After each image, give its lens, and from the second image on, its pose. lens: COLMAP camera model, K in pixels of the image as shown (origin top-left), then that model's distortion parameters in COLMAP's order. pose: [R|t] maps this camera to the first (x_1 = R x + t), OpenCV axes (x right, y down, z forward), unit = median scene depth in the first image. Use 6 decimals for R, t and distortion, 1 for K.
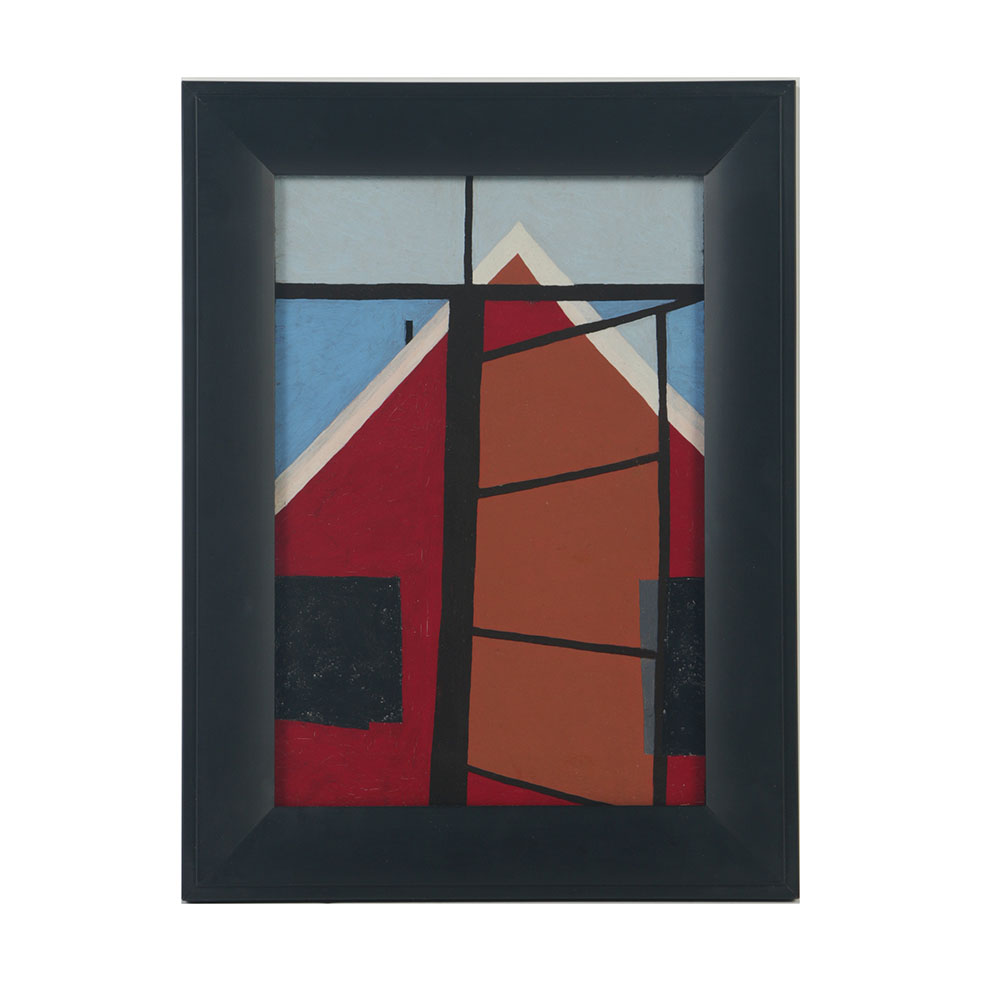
lens RADIAL K [[4390.7, 0, 500.5], [0, 4390.7, 502.5], [0, 0, 1]] dist [0.205975, 0.000000]
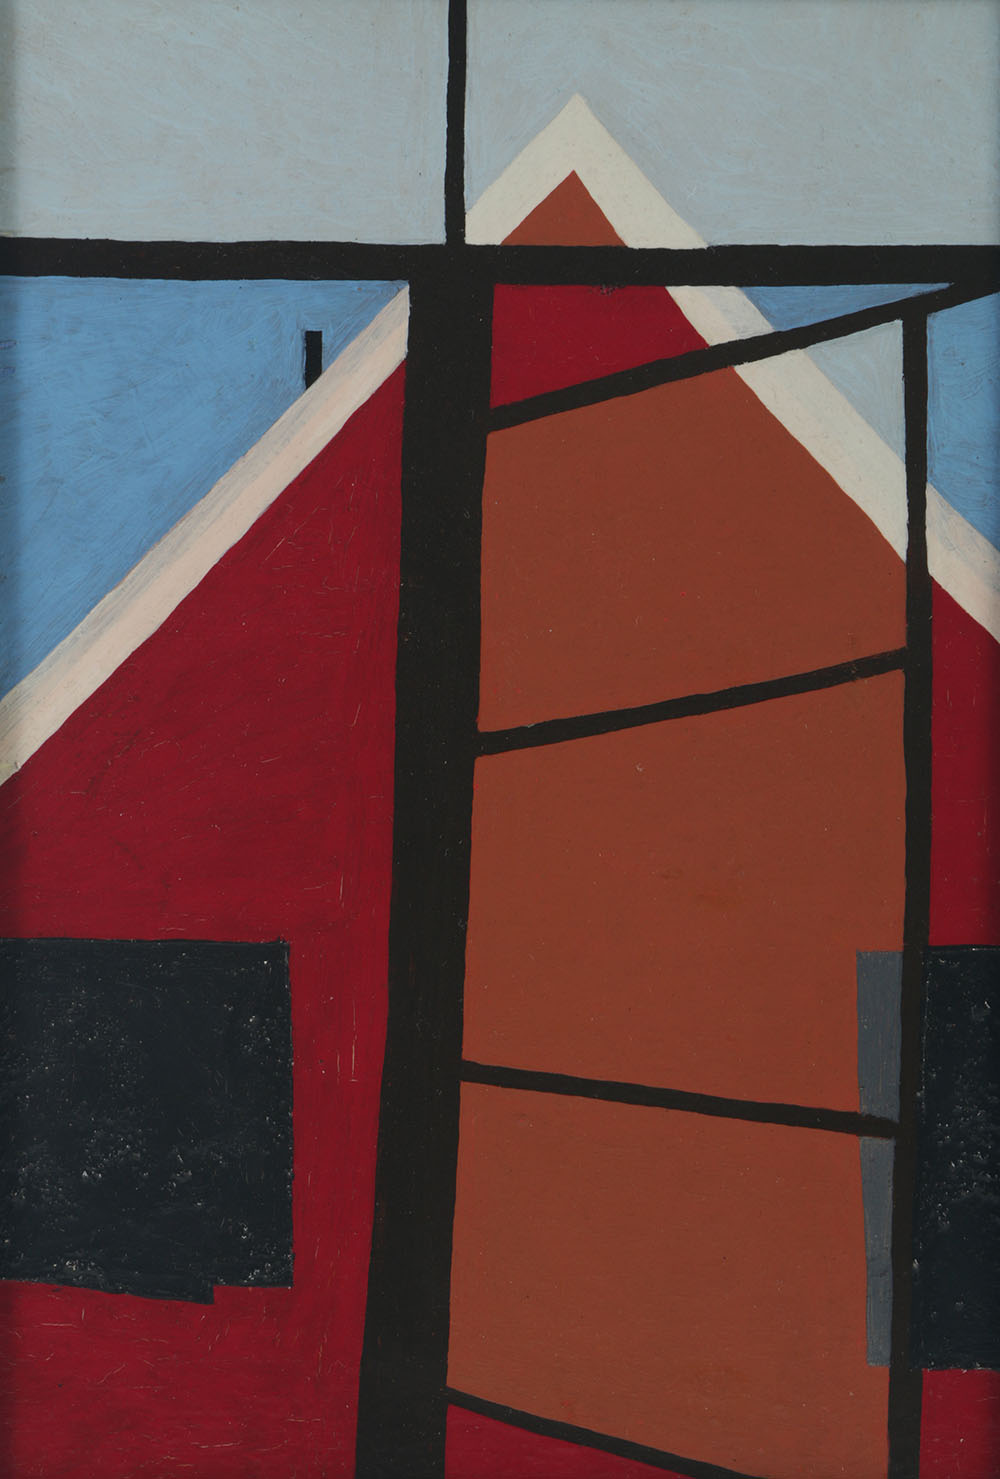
lens RADIAL K [[7951.4, 0, 520.2], [0, 7951.4, 820.9], [0, 0, 1]] dist [0.882735, 0.000000]
pose [[0.999981, 0.005371, 0.002865, -0.002973], [-0.005415, 0.999863, 0.015652, -0.006687], [-0.002781, -0.015667, 0.999873, 0.237144]]
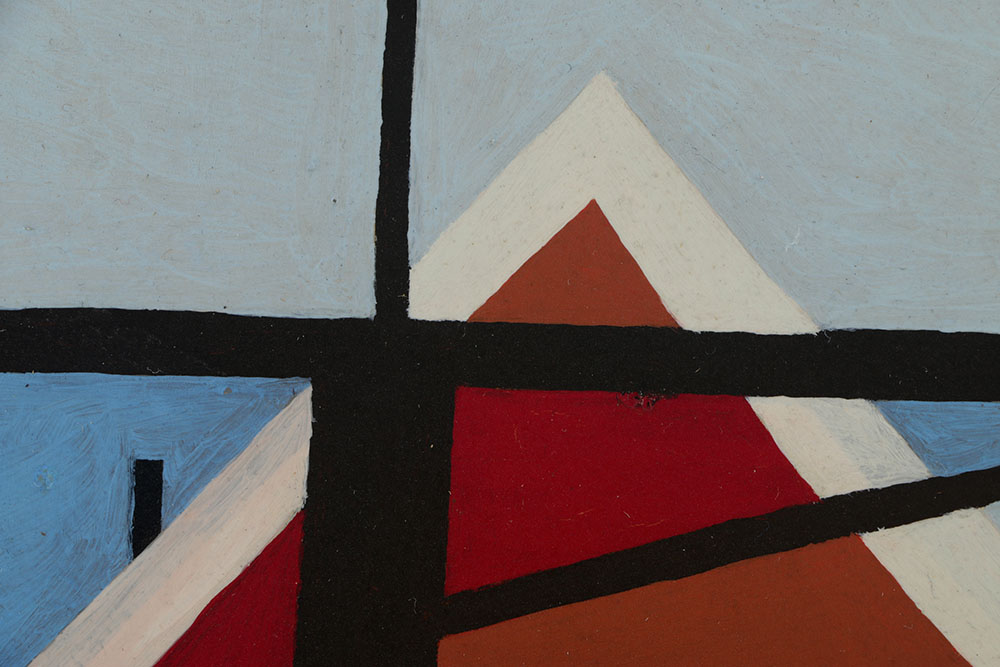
lens RADIAL K [[5376.2, 0, 496.3], [0, 5376.2, 340.0], [0, 0, 1]] dist [0.882735, 0.000000]
pose [[0.999252, 0.024678, -0.029780, 0.007650], [-0.026763, 0.997061, -0.071783, -0.026741], [0.027921, 0.072527, 0.996976, 0.694195]]
